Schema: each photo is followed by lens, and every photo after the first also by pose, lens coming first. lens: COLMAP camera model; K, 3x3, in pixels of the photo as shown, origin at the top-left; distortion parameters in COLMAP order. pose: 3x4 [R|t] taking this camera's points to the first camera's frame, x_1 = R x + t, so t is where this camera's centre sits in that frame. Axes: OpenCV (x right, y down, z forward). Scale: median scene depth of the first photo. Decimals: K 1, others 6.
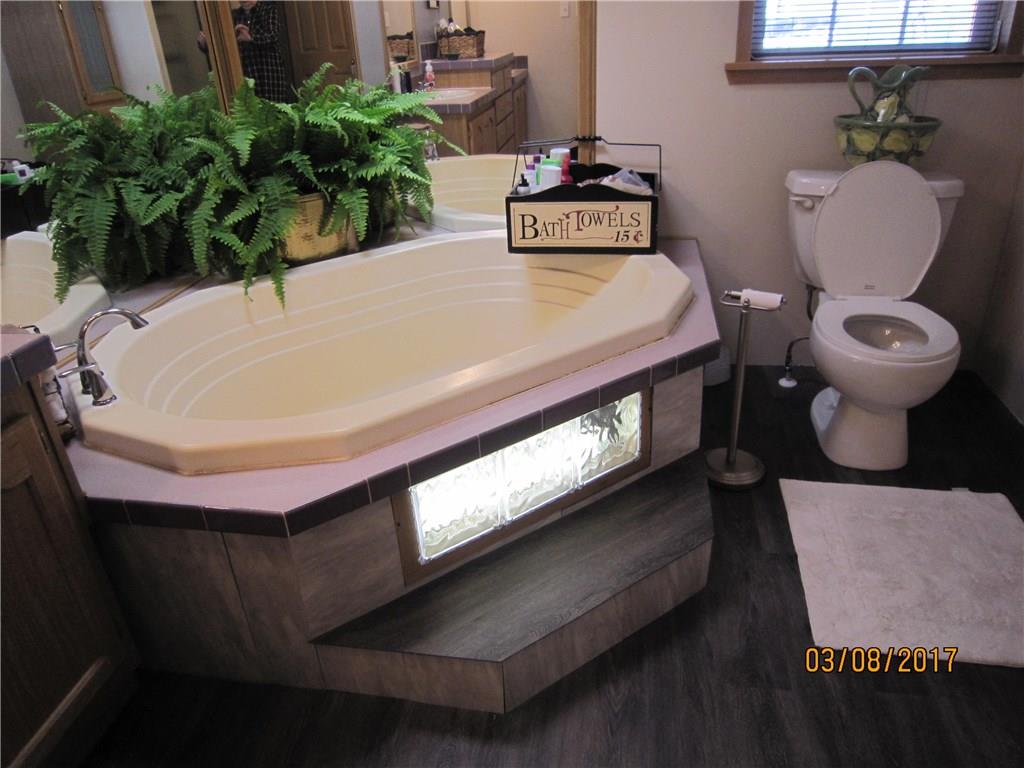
lens RADIAL K [[724.4, 0, 512.0], [0, 724.4, 384.0], [0, 0, 1]] dist [-0.064241, 0.028297]
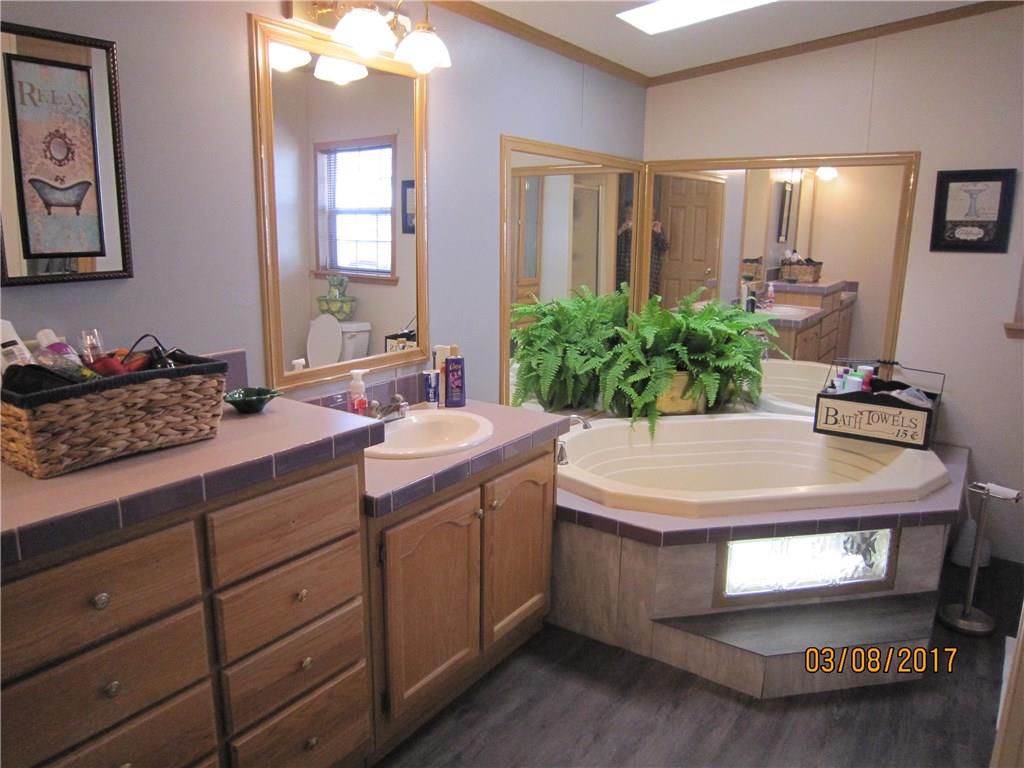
lens RADIAL K [[724.4, 0, 512.0], [0, 724.4, 384.0], [0, 0, 1]] dist [-0.064241, 0.028297]
pose [[0.902741, 0.149119, -0.403513, 0.015309], [-0.243127, 0.950681, -0.192599, 0.146047], [0.354892, 0.271972, 0.894473, -0.499372]]
